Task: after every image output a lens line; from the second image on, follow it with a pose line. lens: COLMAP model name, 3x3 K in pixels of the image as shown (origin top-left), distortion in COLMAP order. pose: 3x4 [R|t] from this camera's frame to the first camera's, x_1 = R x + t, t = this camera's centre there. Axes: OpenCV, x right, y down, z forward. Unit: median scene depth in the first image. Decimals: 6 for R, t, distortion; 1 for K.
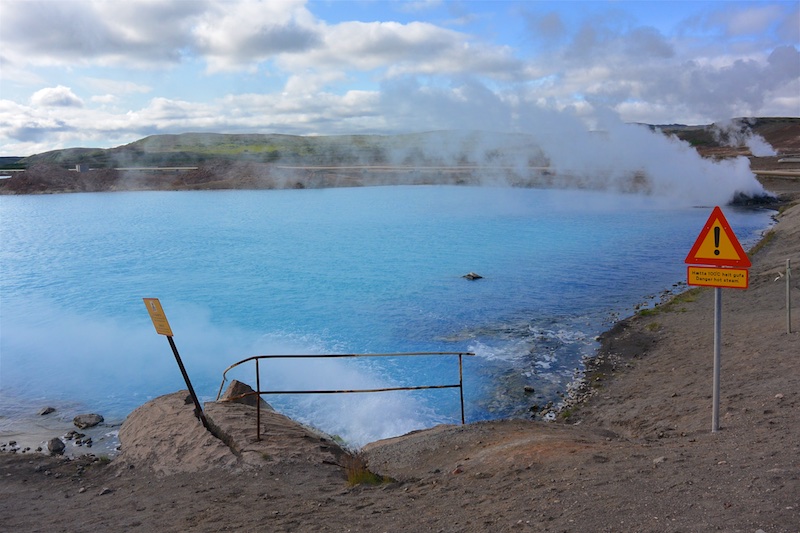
lens RADIAL K [[675.4, 0, 400.0], [0, 675.4, 266.5], [0, 0, 1]] dist [-0.129881, -0.000546]
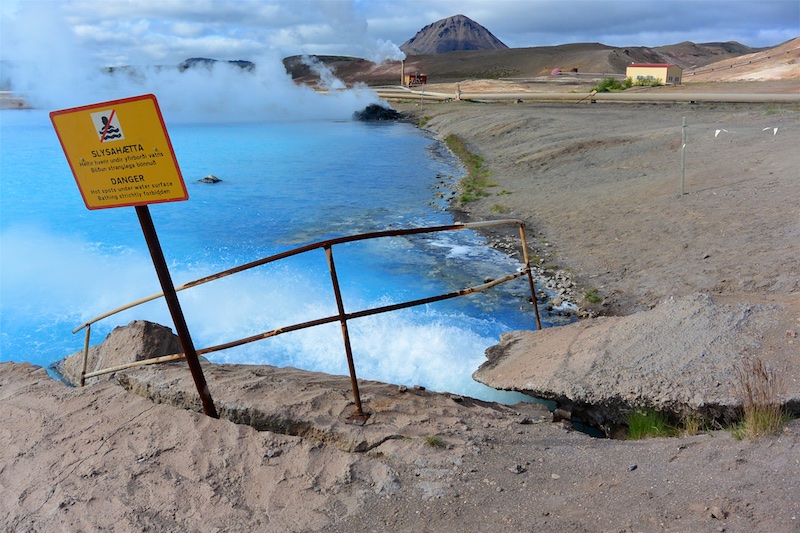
lens RADIAL K [[675.4, 0, 400.0], [0, 675.4, 266.5], [0, 0, 1]] dist [-0.129881, -0.000546]
pose [[0.814016, -0.098477, 0.572434, -0.459819], [0.043145, 0.993052, 0.109485, 0.107375], [-0.579238, -0.064425, 0.812609, 0.617320]]
